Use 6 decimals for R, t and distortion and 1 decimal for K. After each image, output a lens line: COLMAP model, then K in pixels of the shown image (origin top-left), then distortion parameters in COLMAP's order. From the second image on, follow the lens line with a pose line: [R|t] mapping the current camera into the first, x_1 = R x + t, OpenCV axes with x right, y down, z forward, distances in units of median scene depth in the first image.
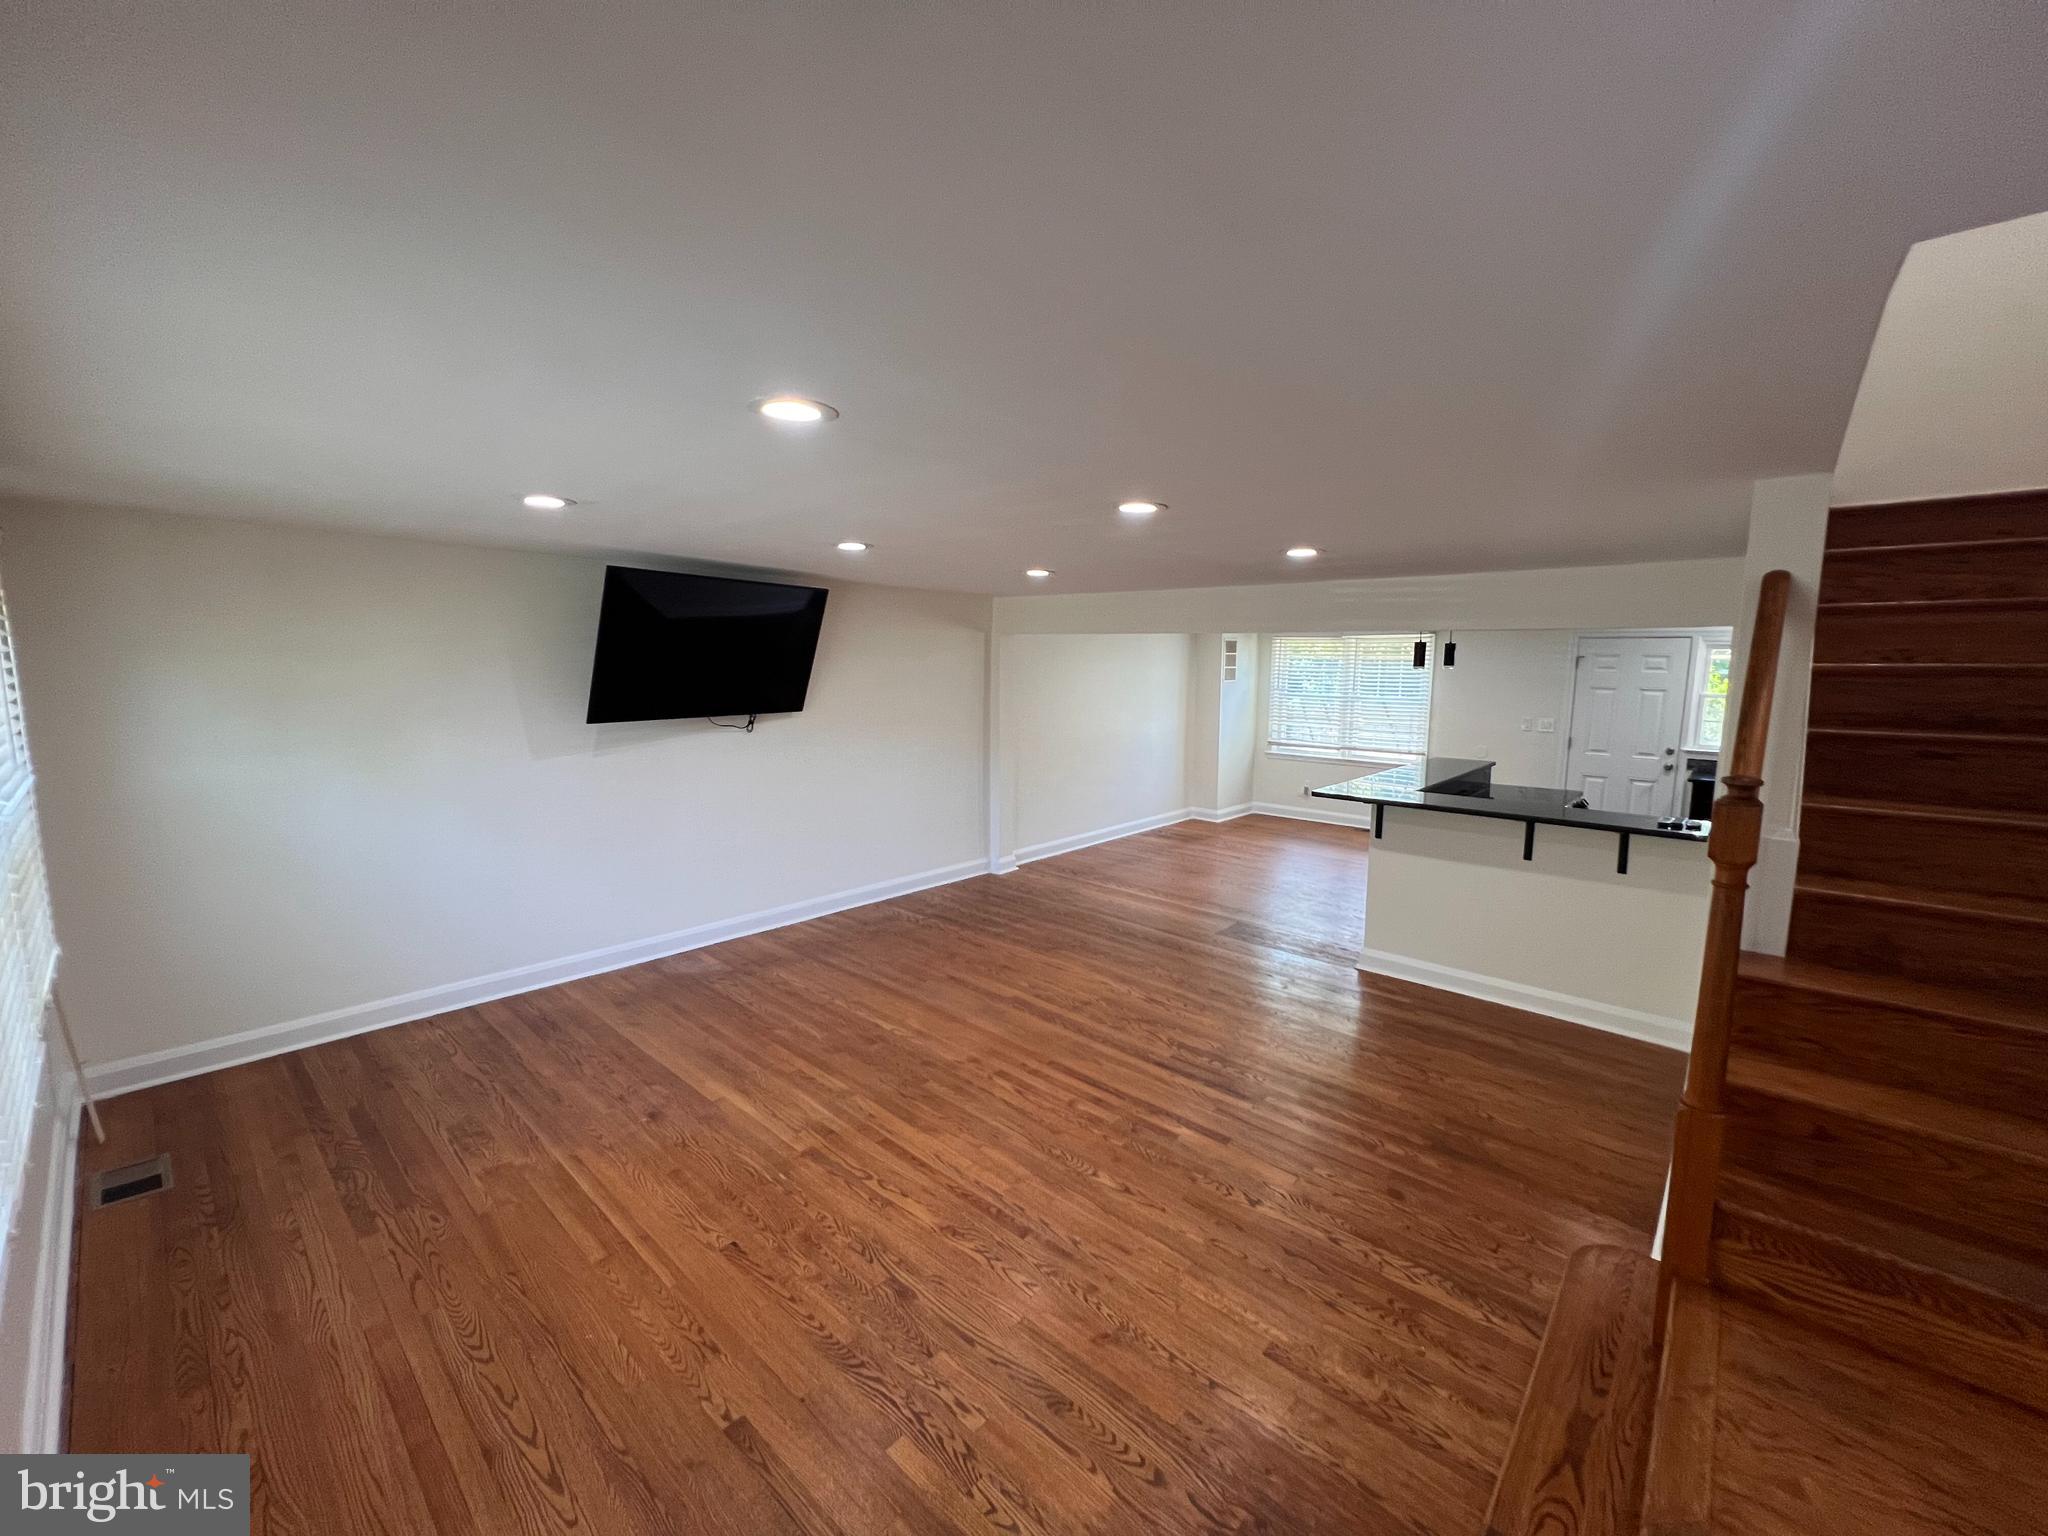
lens RADIAL K [[818.0, 0, 1027.7], [0, 818.0, 759.2], [0, 0, 1]] dist [-0.003979, 0.000108]
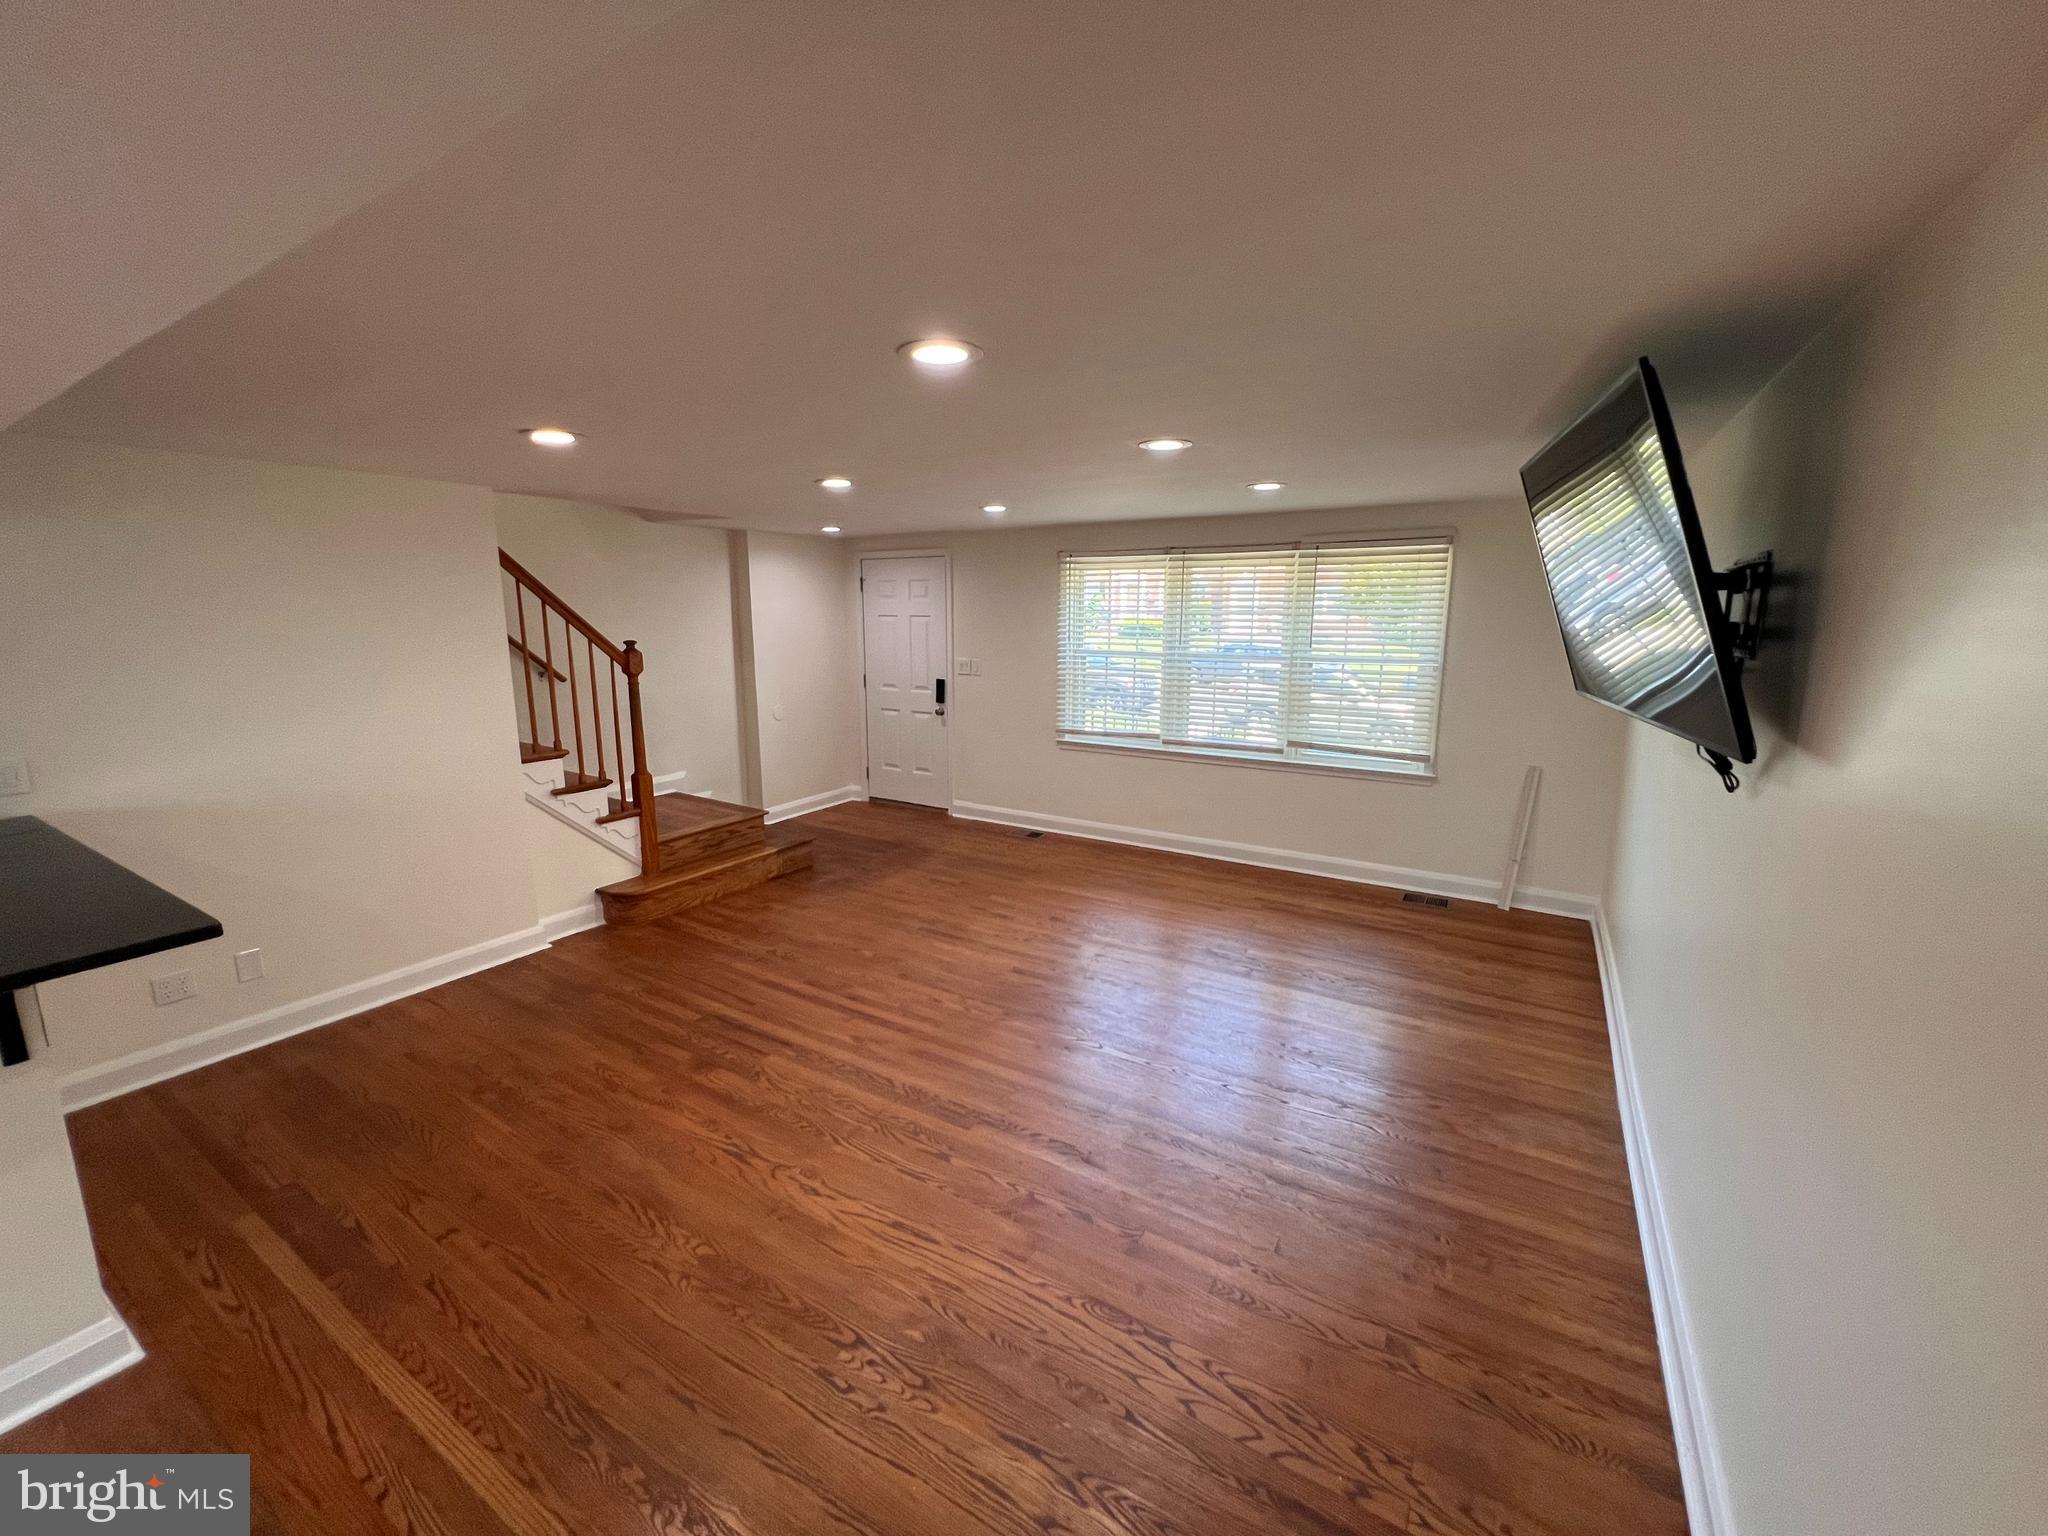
lens RADIAL K [[818.0, 0, 1018.4], [0, 818.0, 769.0], [0, 0, 1]] dist [-0.003979, 0.000108]
pose [[-0.984821, 0.019824, -0.172437, 0.068104], [-0.034820, 0.950698, 0.308157, -0.235632], [0.170045, 0.309484, -0.935577, 2.078316]]
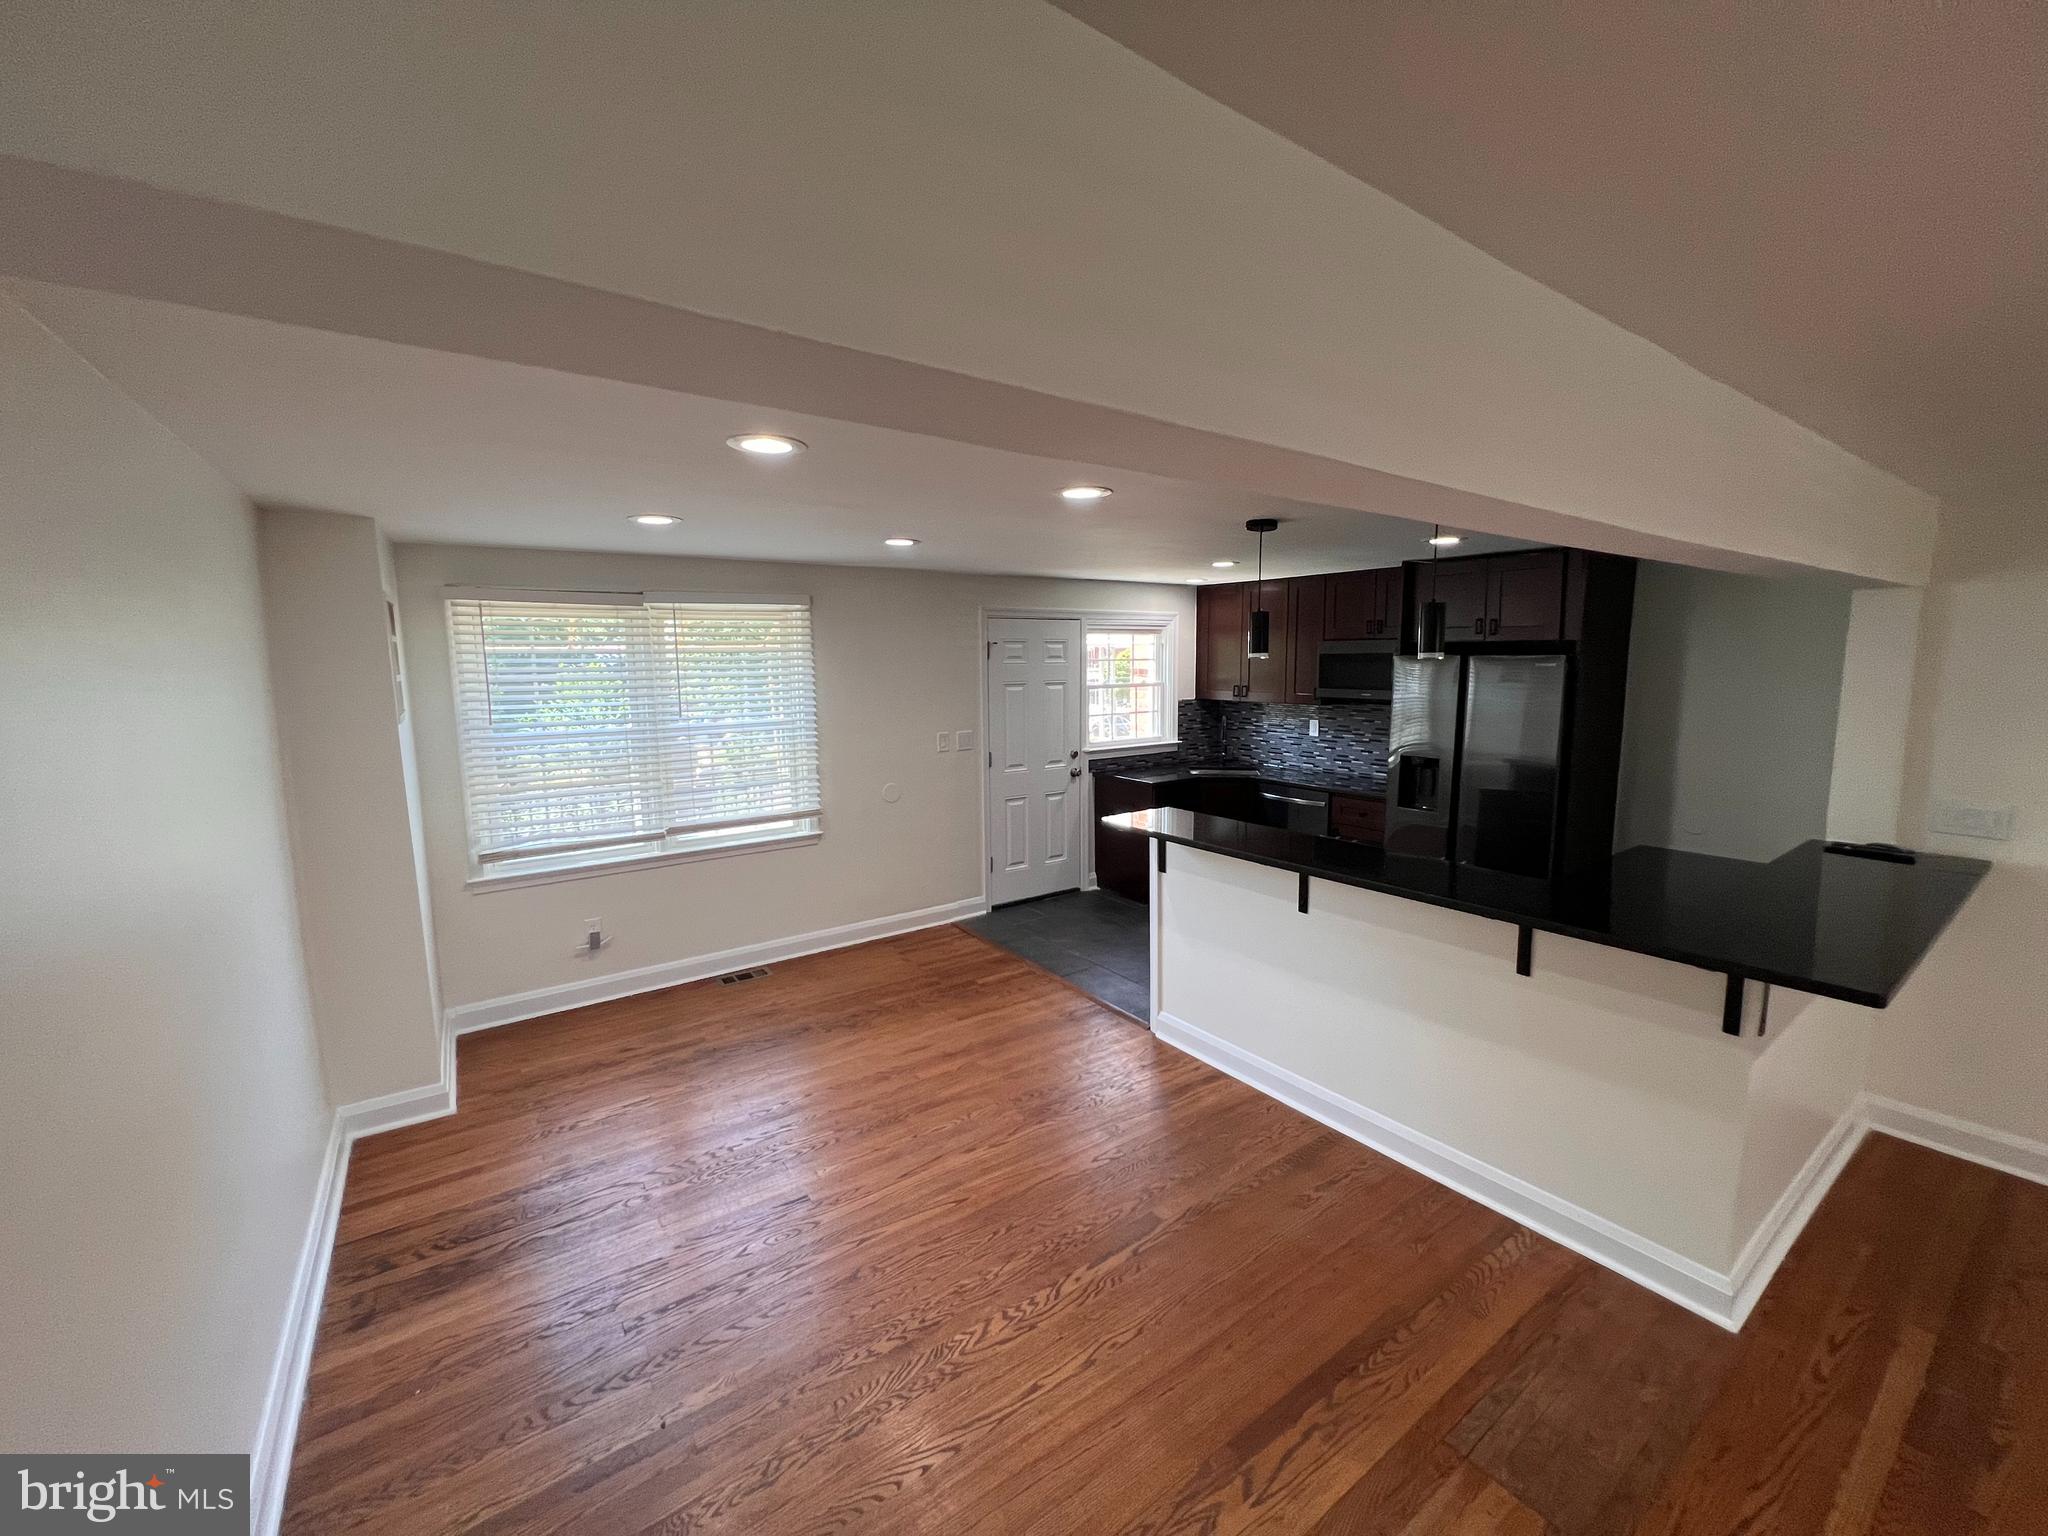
lens RADIAL K [[819.5, 0, 1027.7], [0, 819.5, 765.2], [0, 0, 1]] dist [-0.002247, 0.000815]
pose [[0.214586, -0.141124, 0.966456, -0.106740], [0.134872, 0.984308, 0.113784, -0.225924], [-0.967348, 0.105932, 0.230252, 1.886429]]
